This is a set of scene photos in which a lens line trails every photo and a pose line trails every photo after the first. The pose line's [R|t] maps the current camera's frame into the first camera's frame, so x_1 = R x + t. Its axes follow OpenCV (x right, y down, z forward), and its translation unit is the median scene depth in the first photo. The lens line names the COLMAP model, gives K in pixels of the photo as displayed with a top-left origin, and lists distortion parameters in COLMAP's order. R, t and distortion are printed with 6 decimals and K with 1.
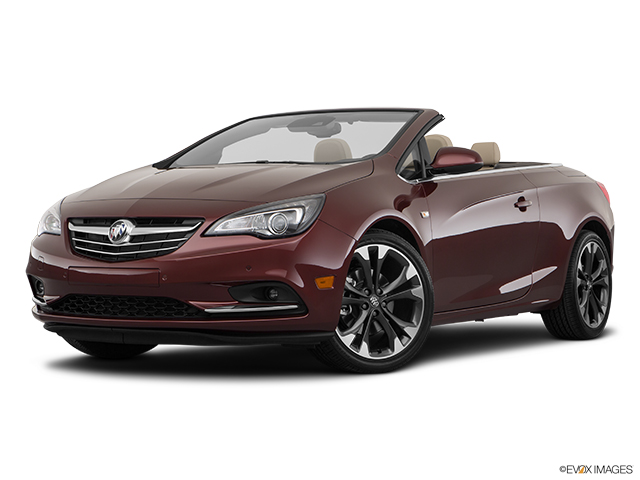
lens RADIAL K [[1277.8, 0, 320.4], [0, 1277.8, 240.1], [0, 0, 1]] dist [0.176537, 0.000000]
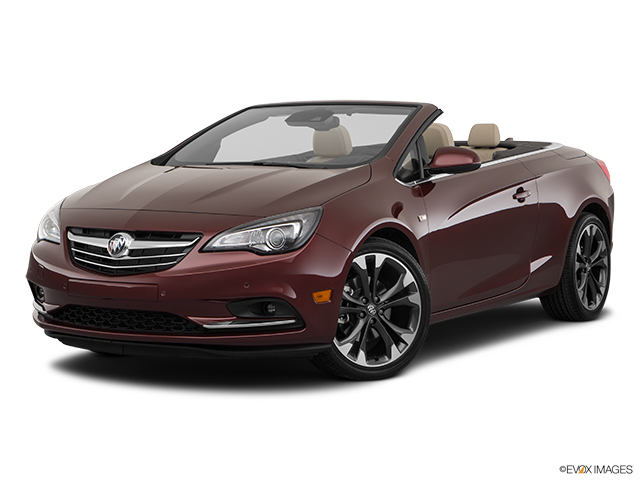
lens RADIAL K [[1277.8, 0, 314.7], [0, 1277.8, 239.6], [0, 0, 1]] dist [0.176537, 0.000000]
pose [[0.999965, -0.001781, -0.008163, 0.005601], [0.002290, 0.998024, 0.062792, -0.070456], [0.008035, -0.062808, 0.997993, -0.003254]]
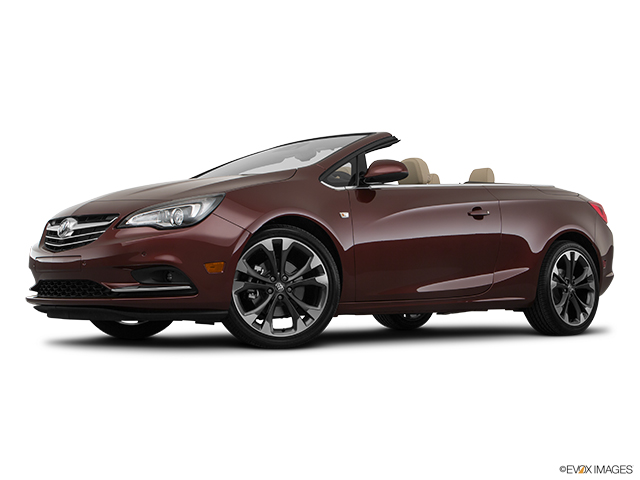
lens RADIAL K [[915.5, 0, 321.9], [0, 915.5, 236.8], [0, 0, 1]] dist [0.026792, 0.000000]
pose [[0.964197, -0.015638, -0.264726, 0.297700], [0.000560, 0.998378, -0.056935, 0.049631], [0.265187, 0.054748, 0.962641, 0.211893]]
